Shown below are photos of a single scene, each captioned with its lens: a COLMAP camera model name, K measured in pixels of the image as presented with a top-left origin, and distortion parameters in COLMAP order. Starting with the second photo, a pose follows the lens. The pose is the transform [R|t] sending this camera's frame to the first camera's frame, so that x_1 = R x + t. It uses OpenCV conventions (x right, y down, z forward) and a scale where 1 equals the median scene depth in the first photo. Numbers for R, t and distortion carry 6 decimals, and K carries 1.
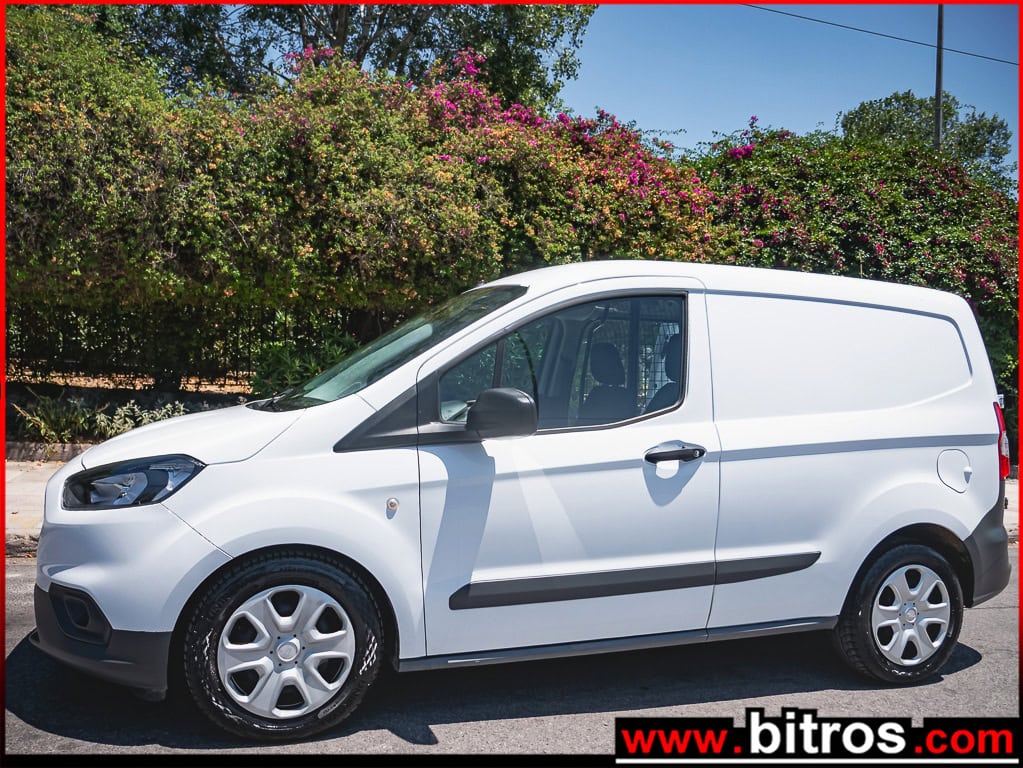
lens RADIAL K [[793.0, 0, 502.7], [0, 793.0, 382.5], [0, 0, 1]] dist [-0.026300, -0.011854]
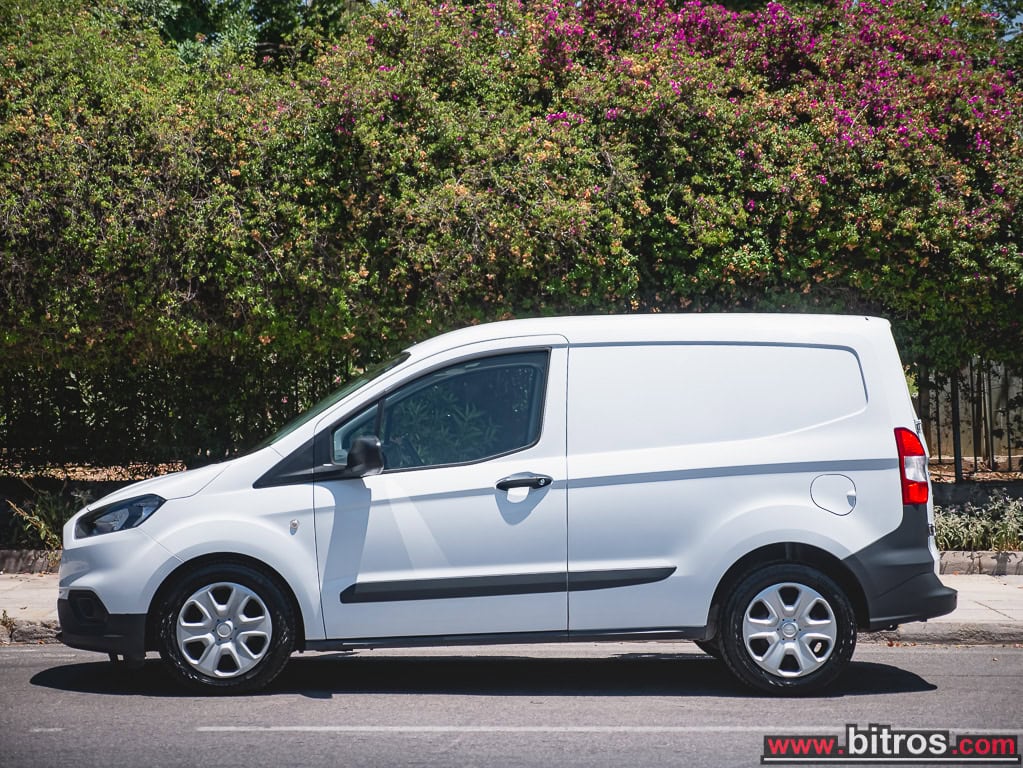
lens RADIAL K [[2003.5, 0, 503.3], [0, 2003.5, 384.1], [0, 0, 1]] dist [0.122519, 0.000000]
pose [[0.957086, -0.061300, -0.283247, 0.664621], [0.048921, 0.997521, -0.050581, 0.057507], [0.285646, 0.034553, 0.957712, -1.232492]]
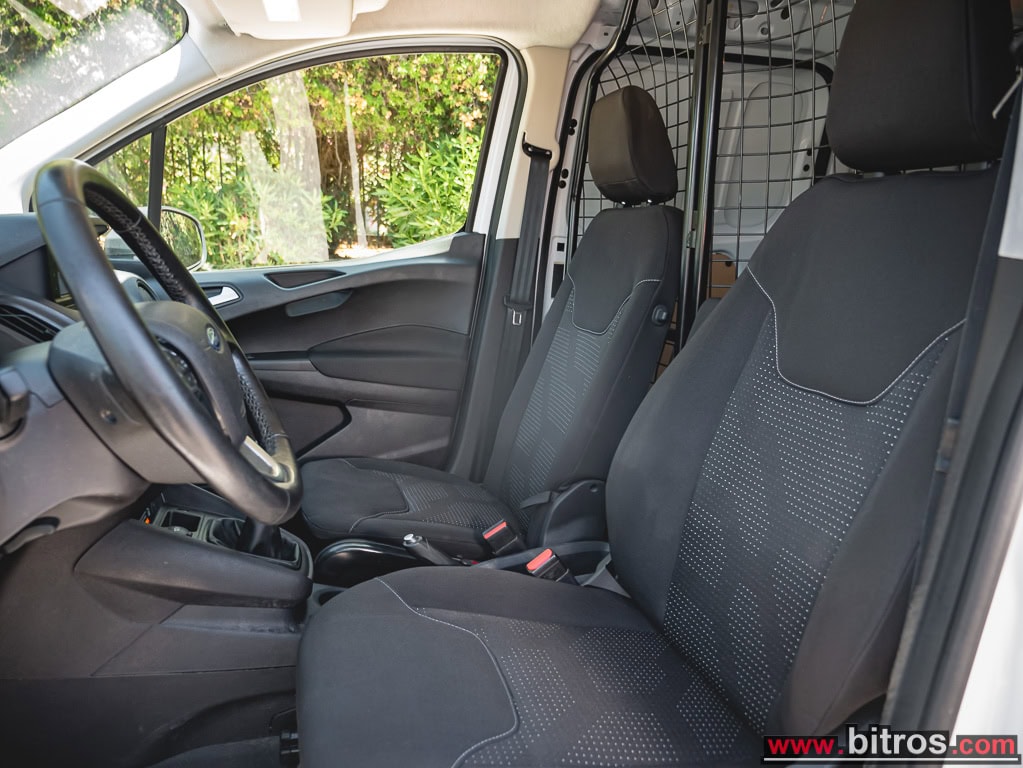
lens RADIAL K [[736.9, 0, 509.0], [0, 736.9, 384.6], [0, 0, 1]] dist [-0.043622, 0.003152]
pose [[0.998966, -0.003239, -0.045343, 0.080040], [0.011800, 0.981746, 0.189828, 0.018161], [0.043901, -0.190167, 0.980770, 0.566989]]
